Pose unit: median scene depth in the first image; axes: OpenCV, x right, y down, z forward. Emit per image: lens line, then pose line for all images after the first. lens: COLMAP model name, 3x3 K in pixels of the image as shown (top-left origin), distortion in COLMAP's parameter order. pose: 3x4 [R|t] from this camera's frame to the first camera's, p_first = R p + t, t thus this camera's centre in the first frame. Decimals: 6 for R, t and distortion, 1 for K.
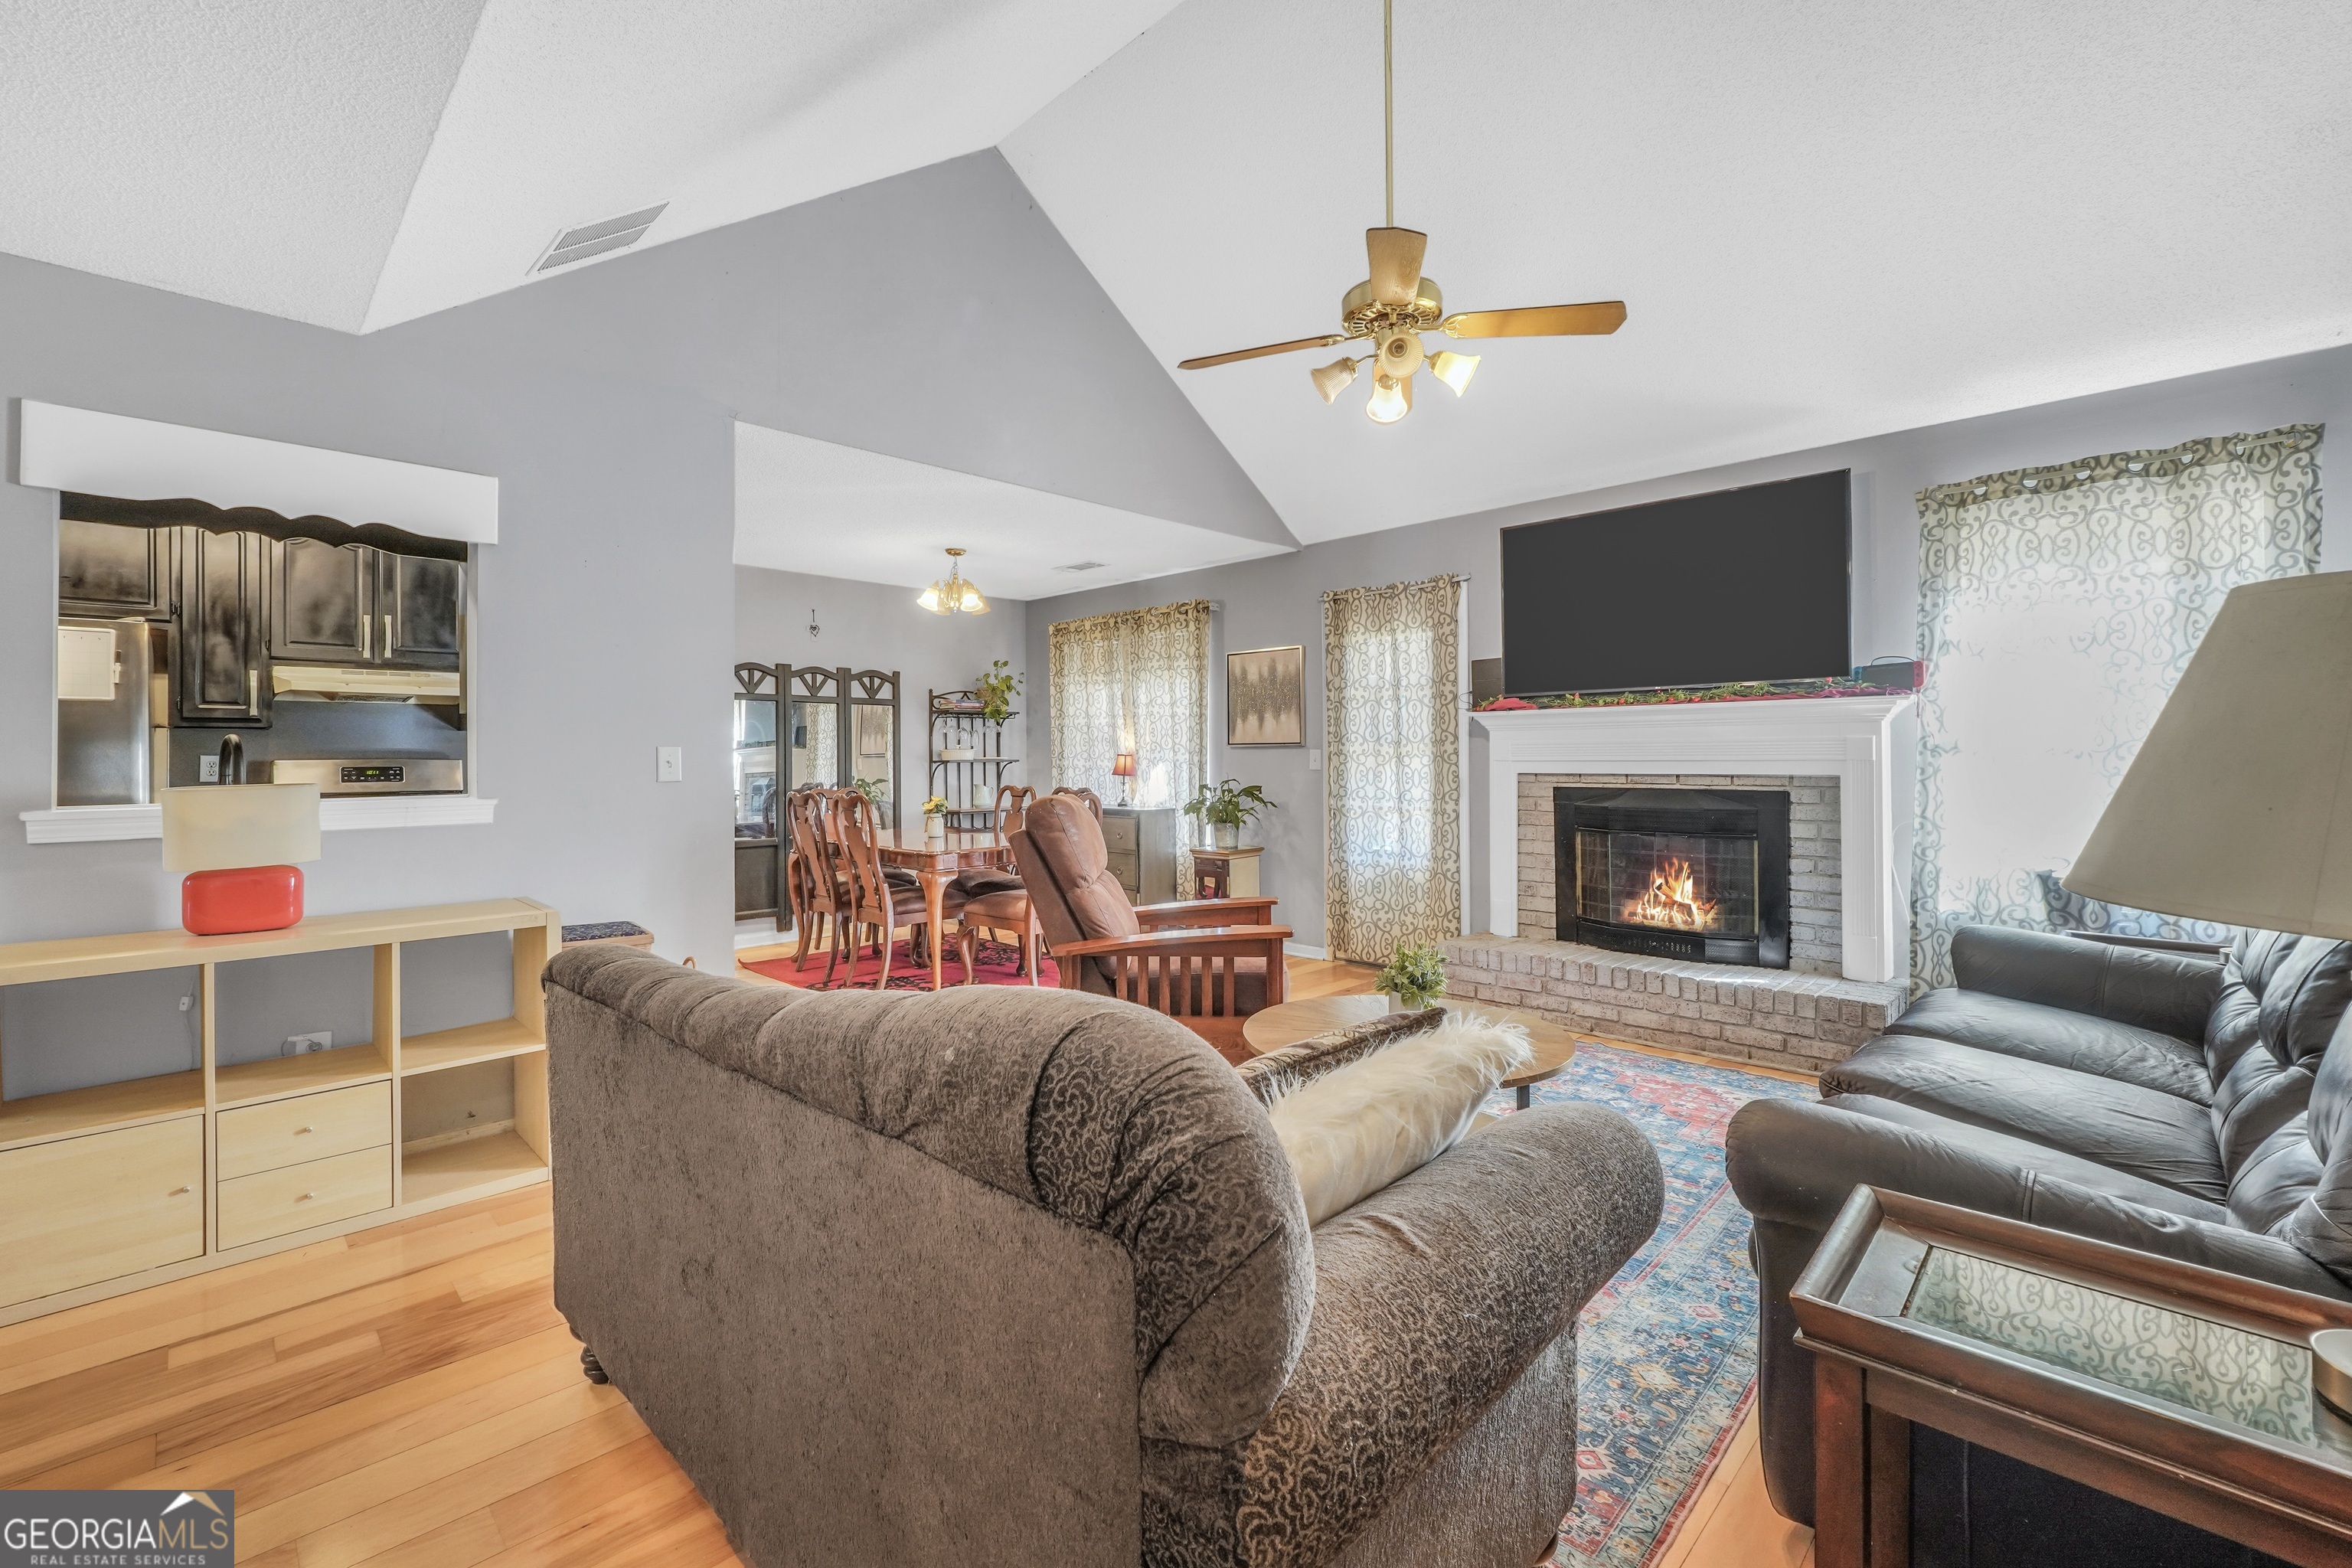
lens RADIAL K [[1001.4, 0, 1162.3], [0, 1001.4, 749.6], [0, 0, 1]] dist [-0.021948, 0.008244]
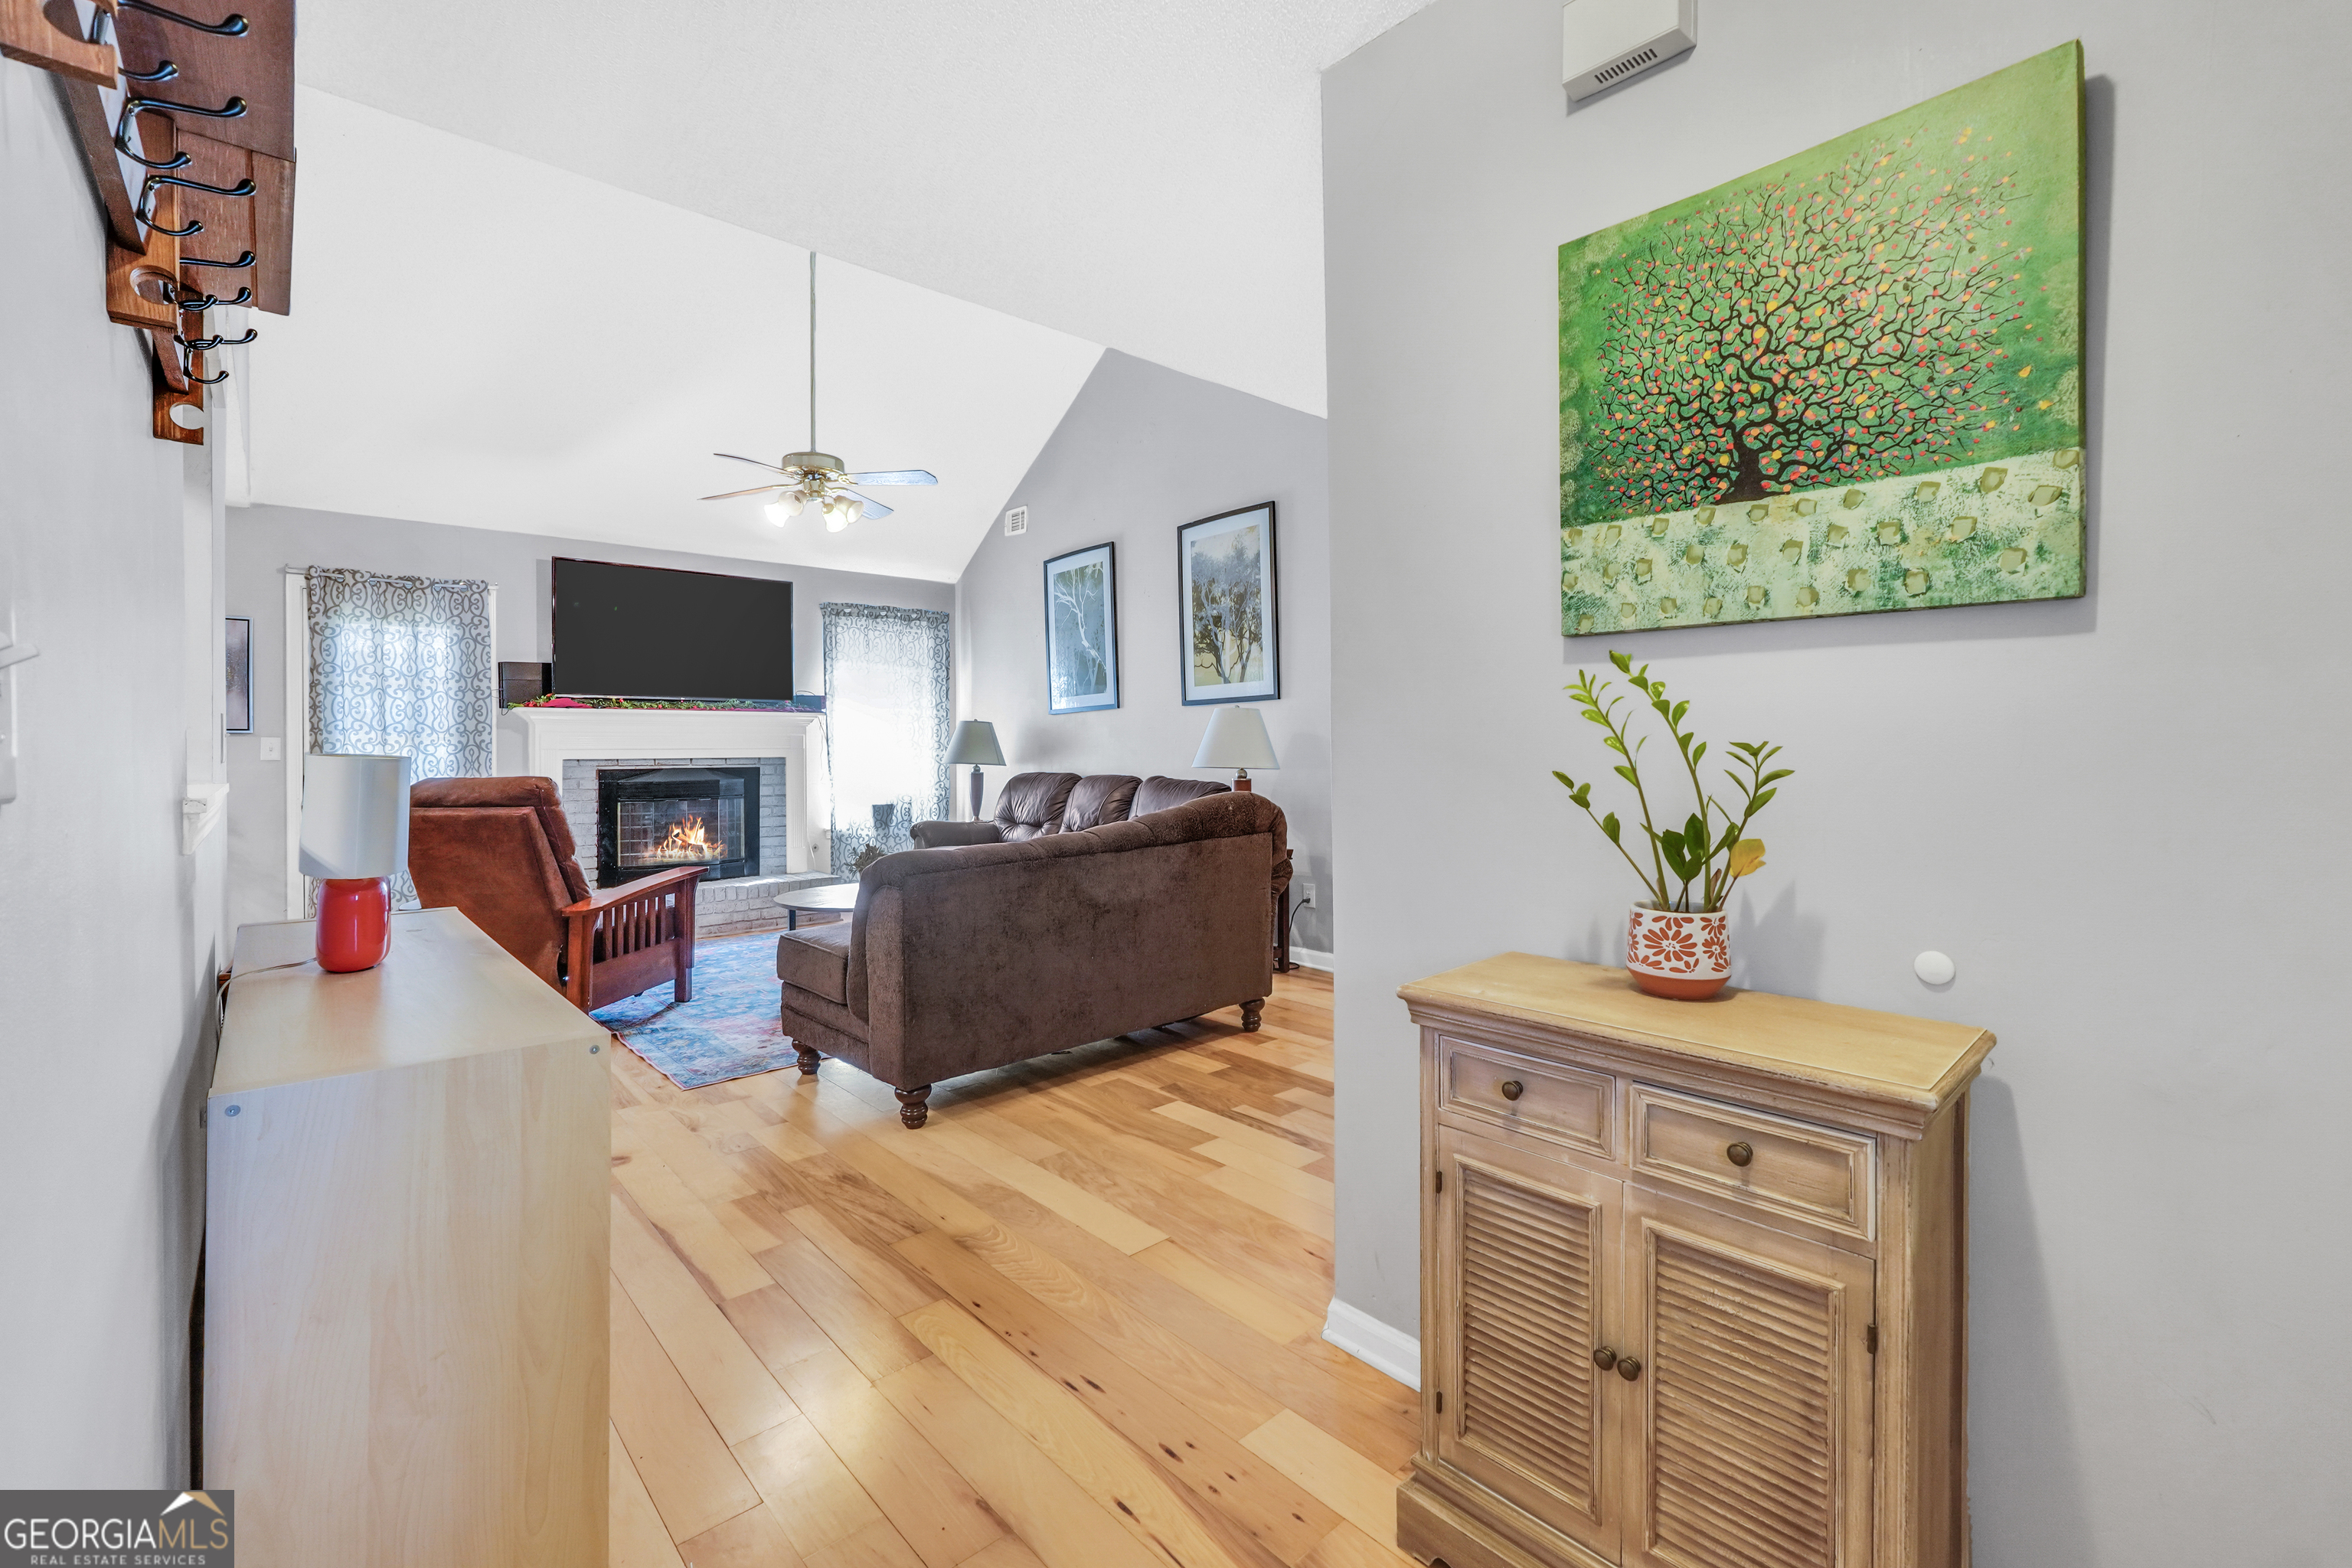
lens RADIAL K [[1001.4, 0, 1162.3], [0, 1001.4, 749.6], [0, 0, 1]] dist [-0.021948, 0.008244]
pose [[0.053210, 0.006615, 0.998561, -0.777434], [-0.001333, 0.999978, -0.006553, 0.017483], [-0.998582, -0.000982, 0.053218, 0.191635]]
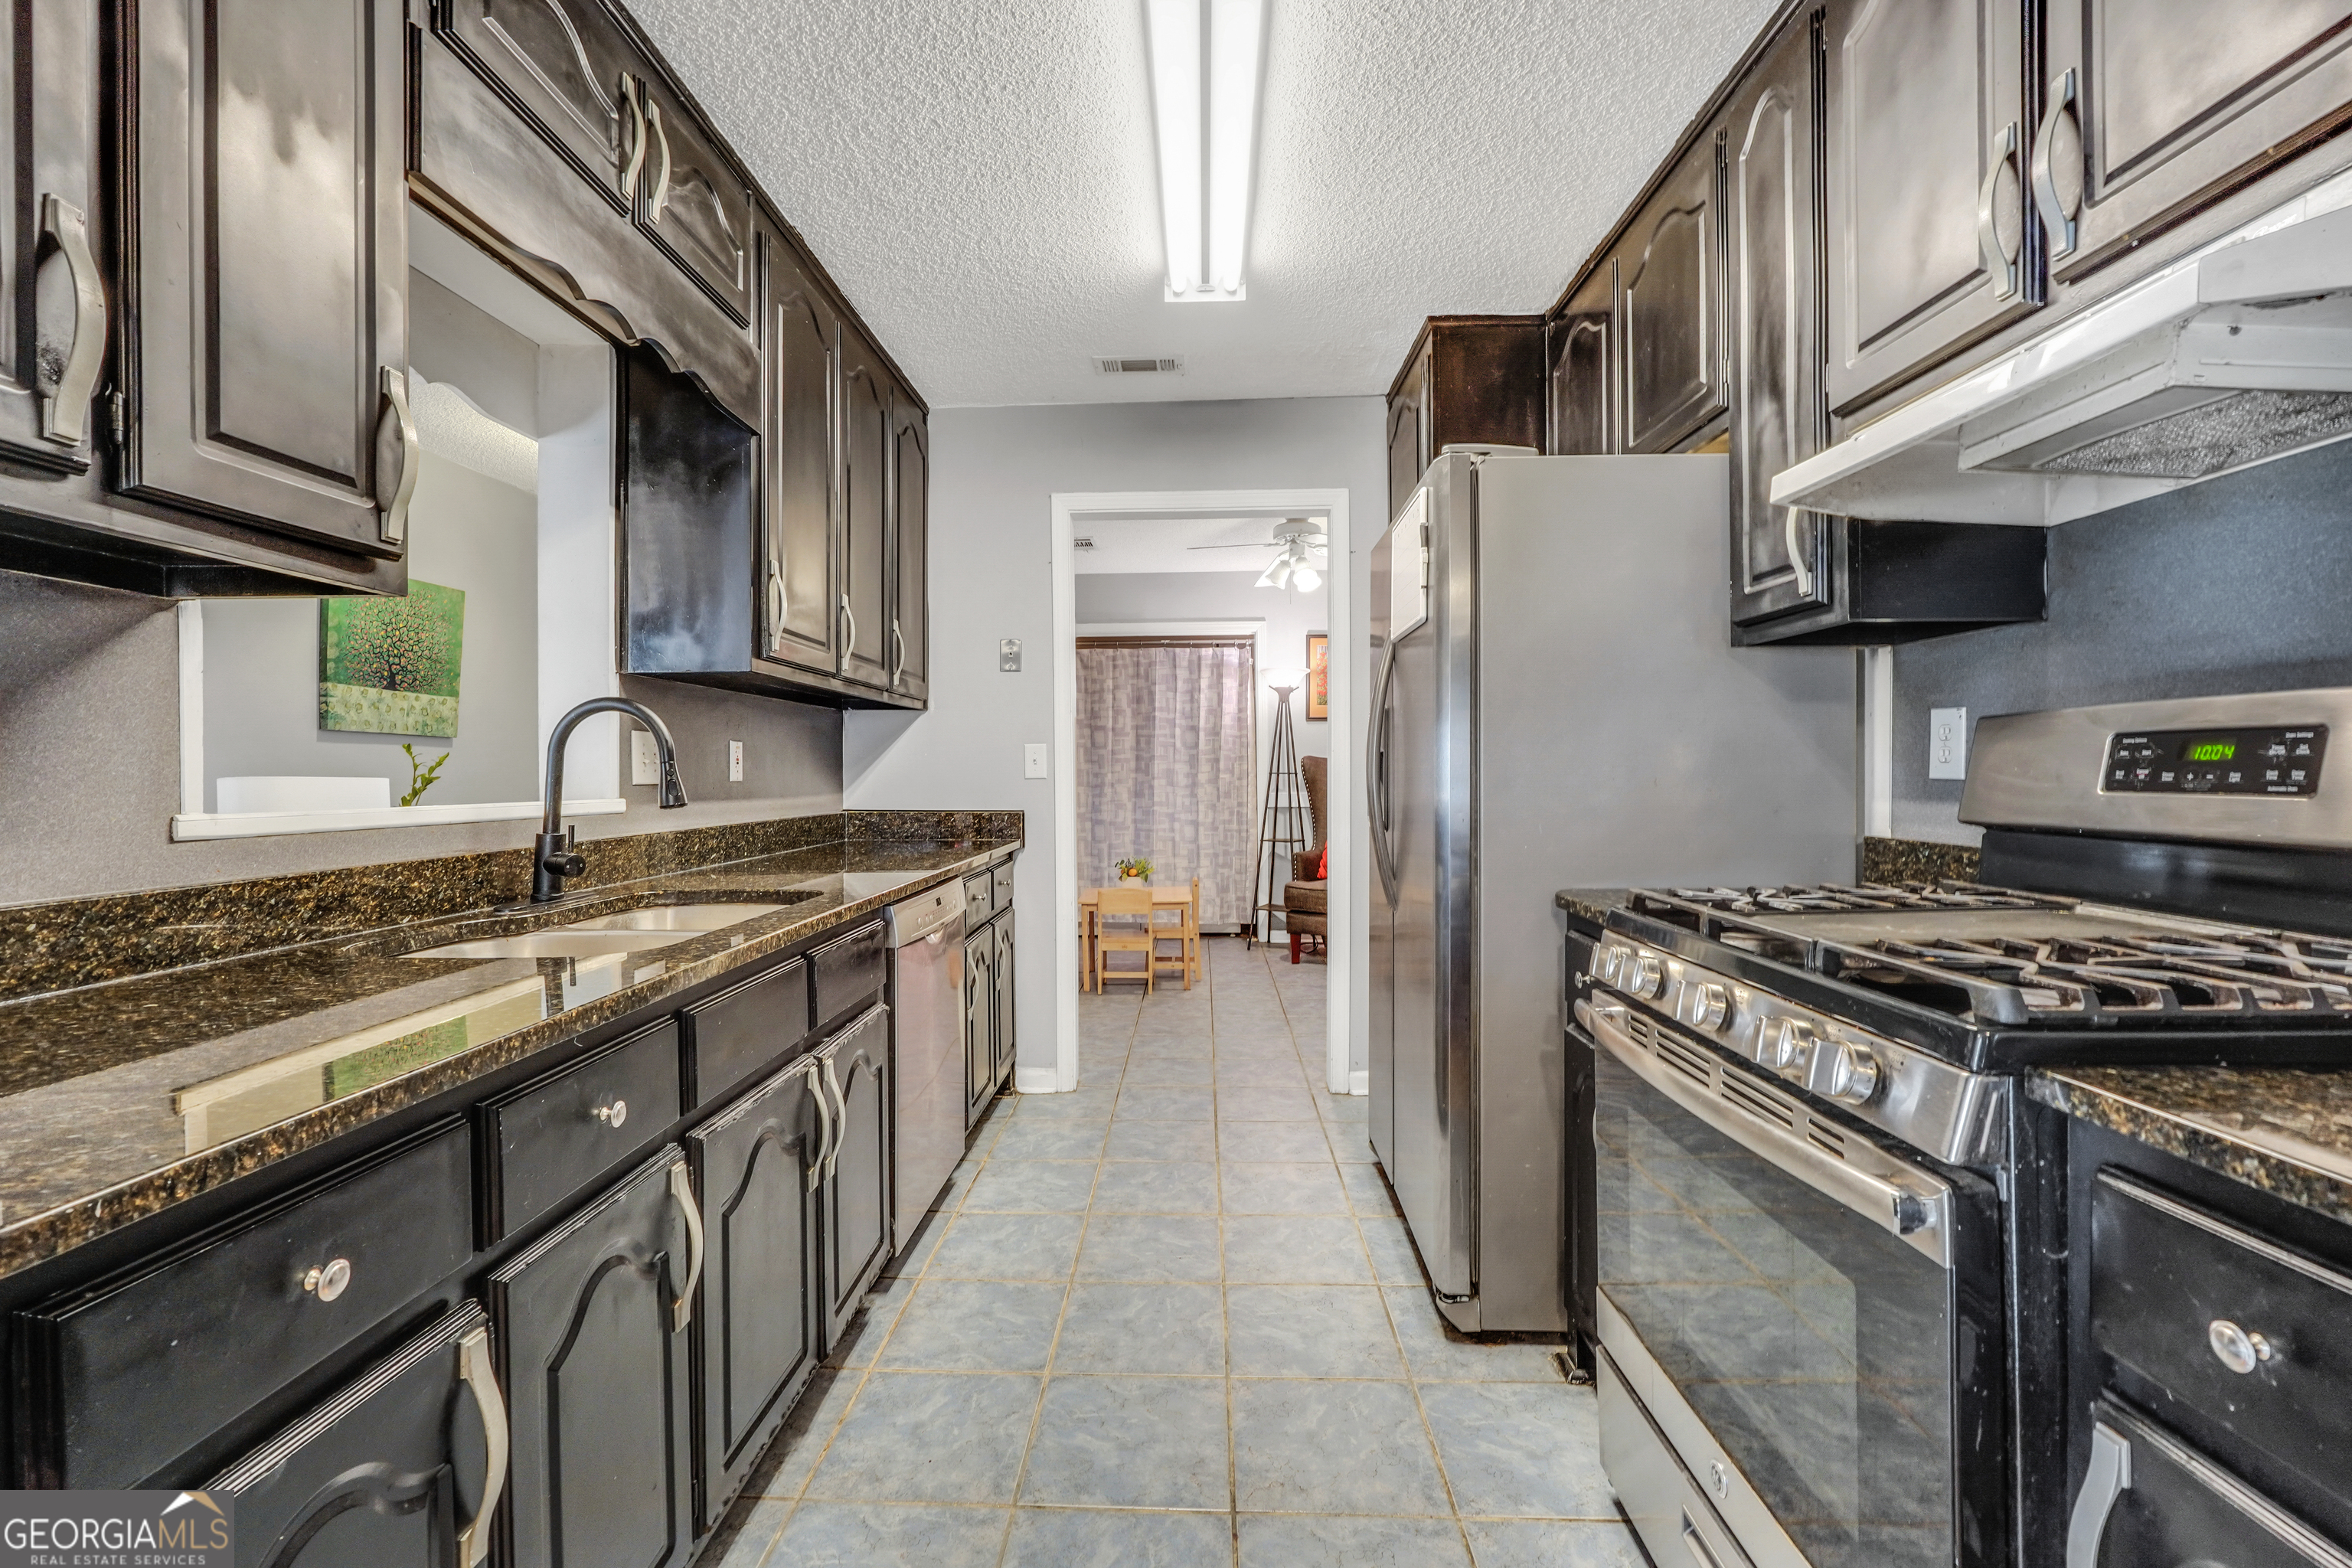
lens RADIAL K [[991.8, 0, 1166.8], [0, 991.8, 778.9], [0, 0, 1]] dist [-0.021657, 0.008552]
pose [[-0.729730, 0.020002, -0.683443, -0.436214], [0.020719, 0.999760, 0.007137, 0.021489], [0.683422, -0.008952, -0.729969, 0.950623]]
